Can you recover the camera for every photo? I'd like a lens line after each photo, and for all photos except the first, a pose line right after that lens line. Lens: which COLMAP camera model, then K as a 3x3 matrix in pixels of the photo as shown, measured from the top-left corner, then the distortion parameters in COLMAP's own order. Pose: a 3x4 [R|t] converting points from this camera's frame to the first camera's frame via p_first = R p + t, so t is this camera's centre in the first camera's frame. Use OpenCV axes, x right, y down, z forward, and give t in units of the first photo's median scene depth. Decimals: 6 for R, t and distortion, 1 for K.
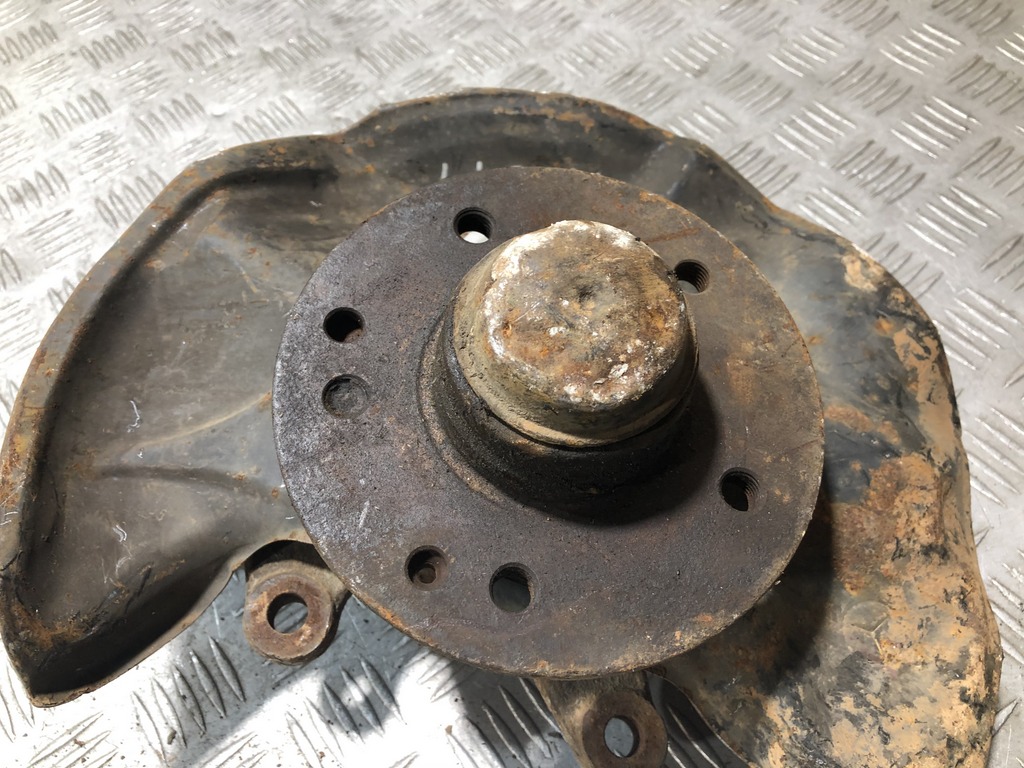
lens RADIAL K [[852.3, 0, 511.0], [0, 852.3, 381.0], [0, 0, 1]] dist [0.001739, -0.001940]
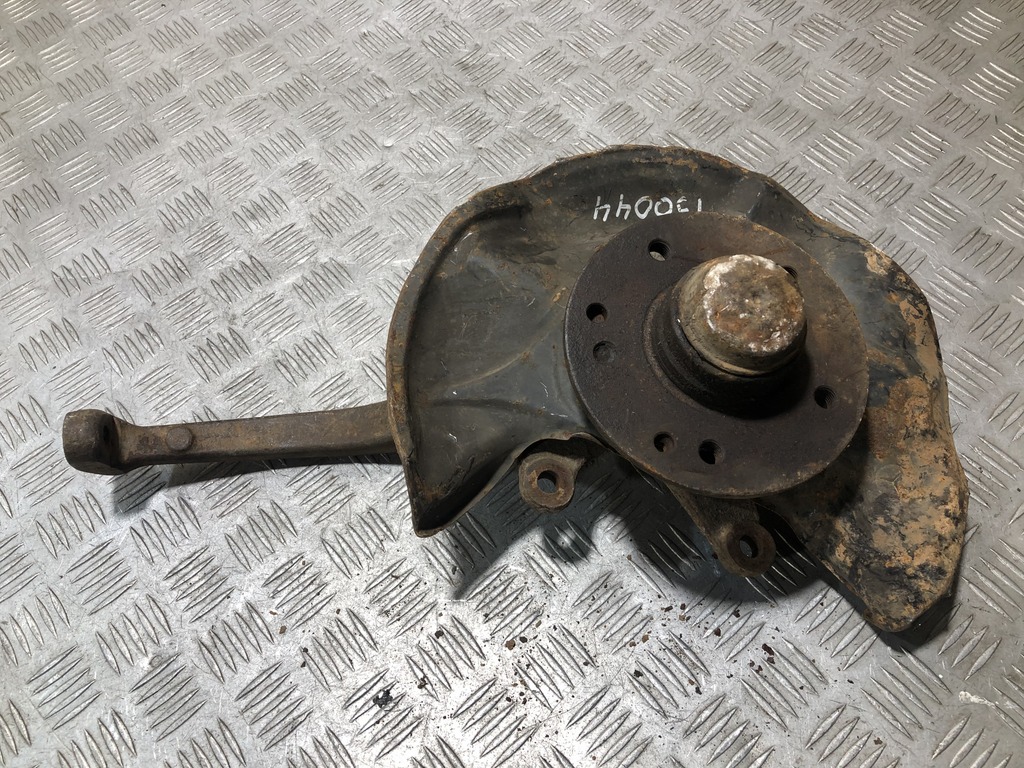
lens RADIAL K [[828.7, 0, 510.9], [0, 828.7, 376.2], [0, 0, 1]] dist [0.005291, 0.010235]
pose [[0.999181, -0.033437, 0.022799, -0.308149], [0.032227, 0.998152, 0.051515, -0.020753], [-0.024479, -0.050738, 0.998412, -0.521959]]
